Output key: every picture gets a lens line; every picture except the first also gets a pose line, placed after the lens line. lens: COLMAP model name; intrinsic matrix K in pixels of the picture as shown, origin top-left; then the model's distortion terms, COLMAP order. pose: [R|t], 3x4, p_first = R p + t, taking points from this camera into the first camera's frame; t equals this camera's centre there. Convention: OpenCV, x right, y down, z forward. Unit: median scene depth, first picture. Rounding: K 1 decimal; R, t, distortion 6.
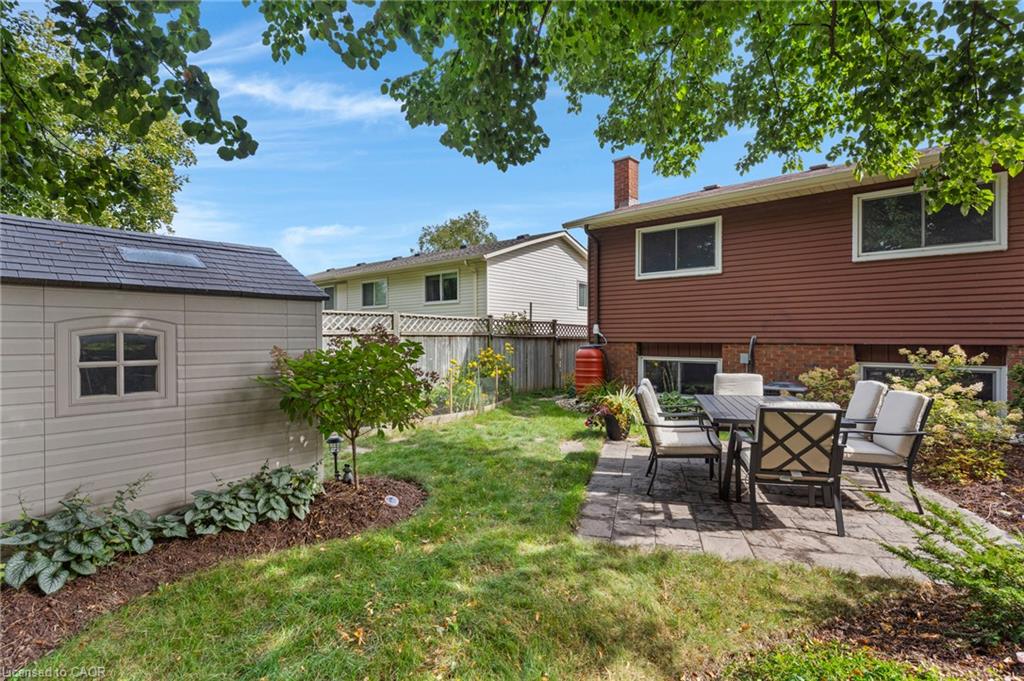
lens RADIAL K [[487.2, 0, 512.2], [0, 487.2, 334.9], [0, 0, 1]] dist [0.001651, 0.000115]
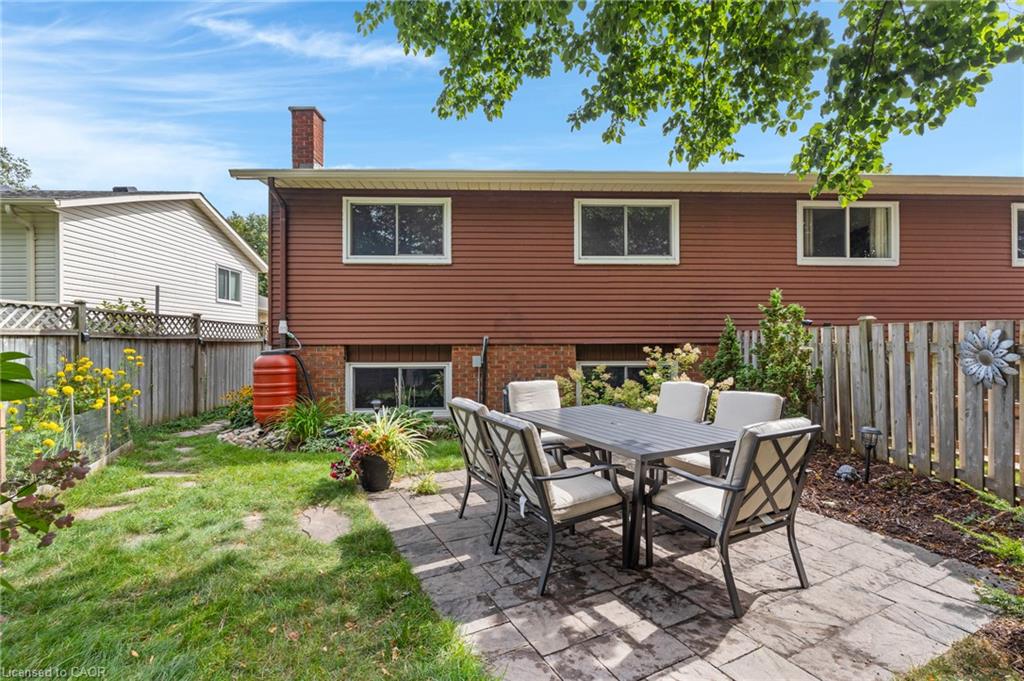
lens RADIAL K [[487.2, 0, 512.2], [0, 487.2, 334.9], [0, 0, 1]] dist [0.001651, 0.000115]
pose [[0.734927, 0.002633, 0.678141, -0.077791], [0.001255, 0.999985, -0.005243, 0.004357], [-0.678145, 0.004704, 0.734913, 0.286623]]
